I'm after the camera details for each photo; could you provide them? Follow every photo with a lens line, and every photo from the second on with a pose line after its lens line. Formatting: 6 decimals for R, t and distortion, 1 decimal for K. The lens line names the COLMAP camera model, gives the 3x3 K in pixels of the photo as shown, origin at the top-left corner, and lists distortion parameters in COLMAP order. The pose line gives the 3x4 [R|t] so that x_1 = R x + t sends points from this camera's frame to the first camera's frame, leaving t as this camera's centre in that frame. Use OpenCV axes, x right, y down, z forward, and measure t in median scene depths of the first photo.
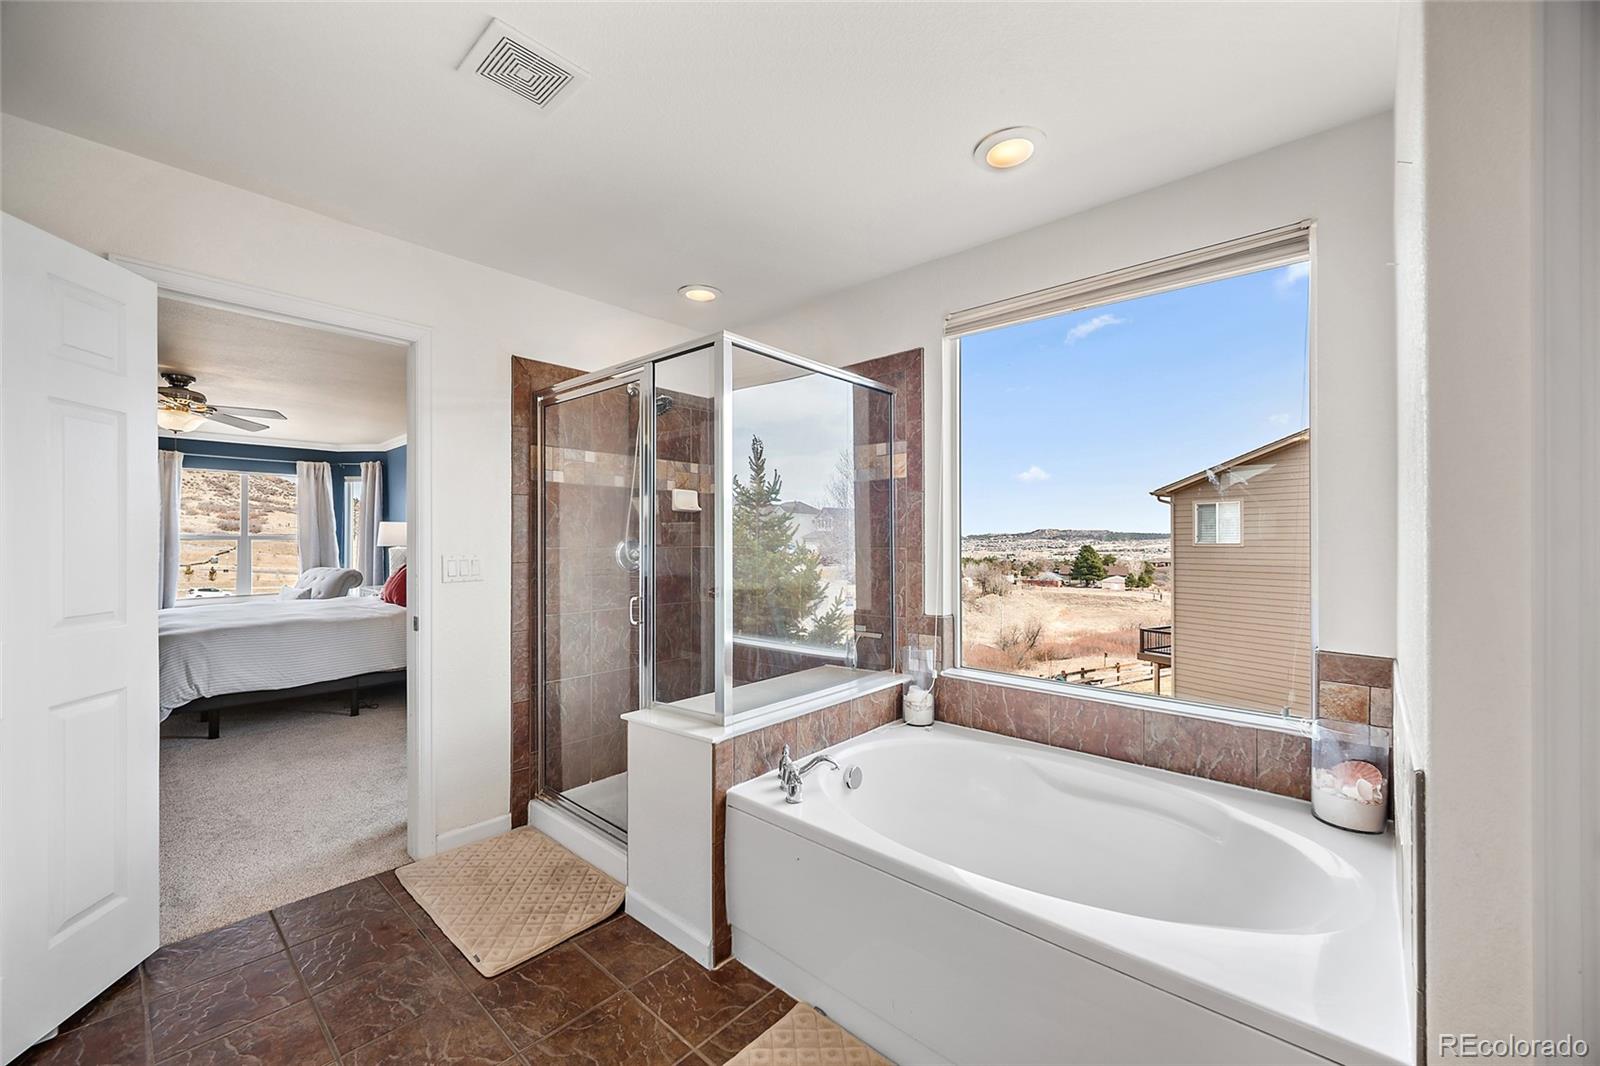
lens RADIAL K [[636.5, 0, 797.3], [0, 636.5, 537.9], [0, 0, 1]] dist [0.000127, -0.000148]
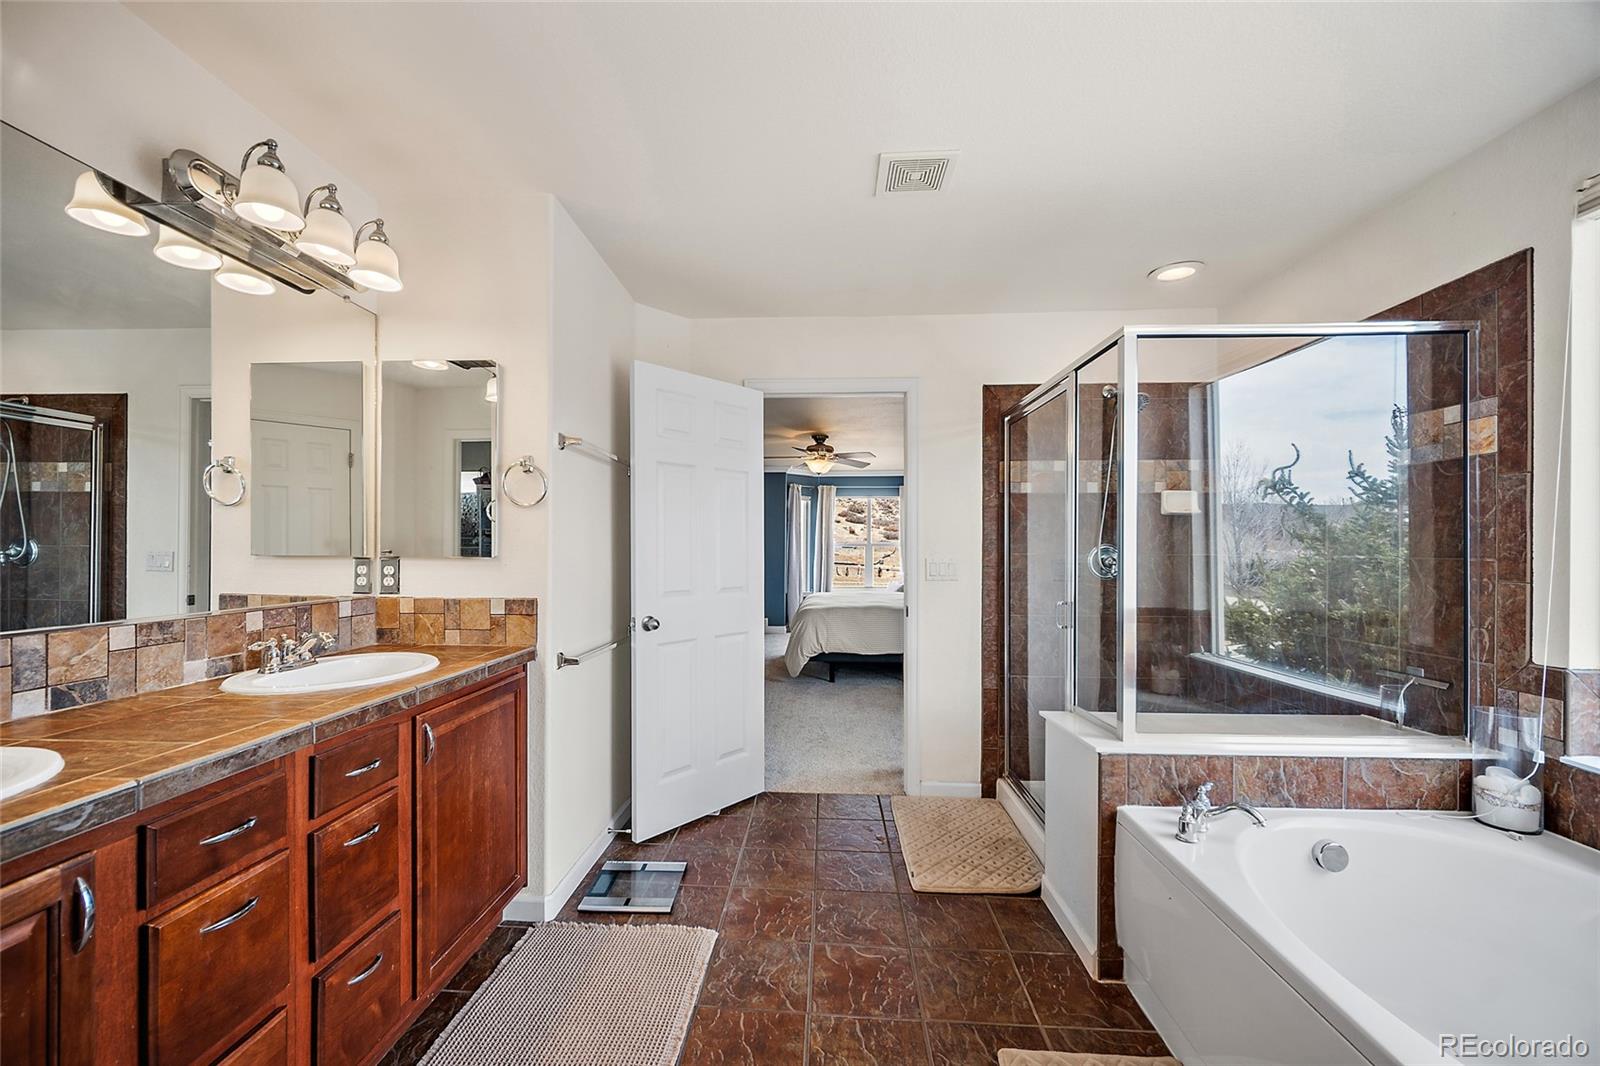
lens RADIAL K [[636.5, 0, 776.4], [0, 636.5, 549.7], [0, 0, 1]] dist [0.000127, -0.000148]
pose [[0.616266, 0.005061, -0.787522, 0.233350], [0.000780, 0.999975, 0.007037, 0.000882], [0.787538, -0.004950, 0.616246, 0.001718]]
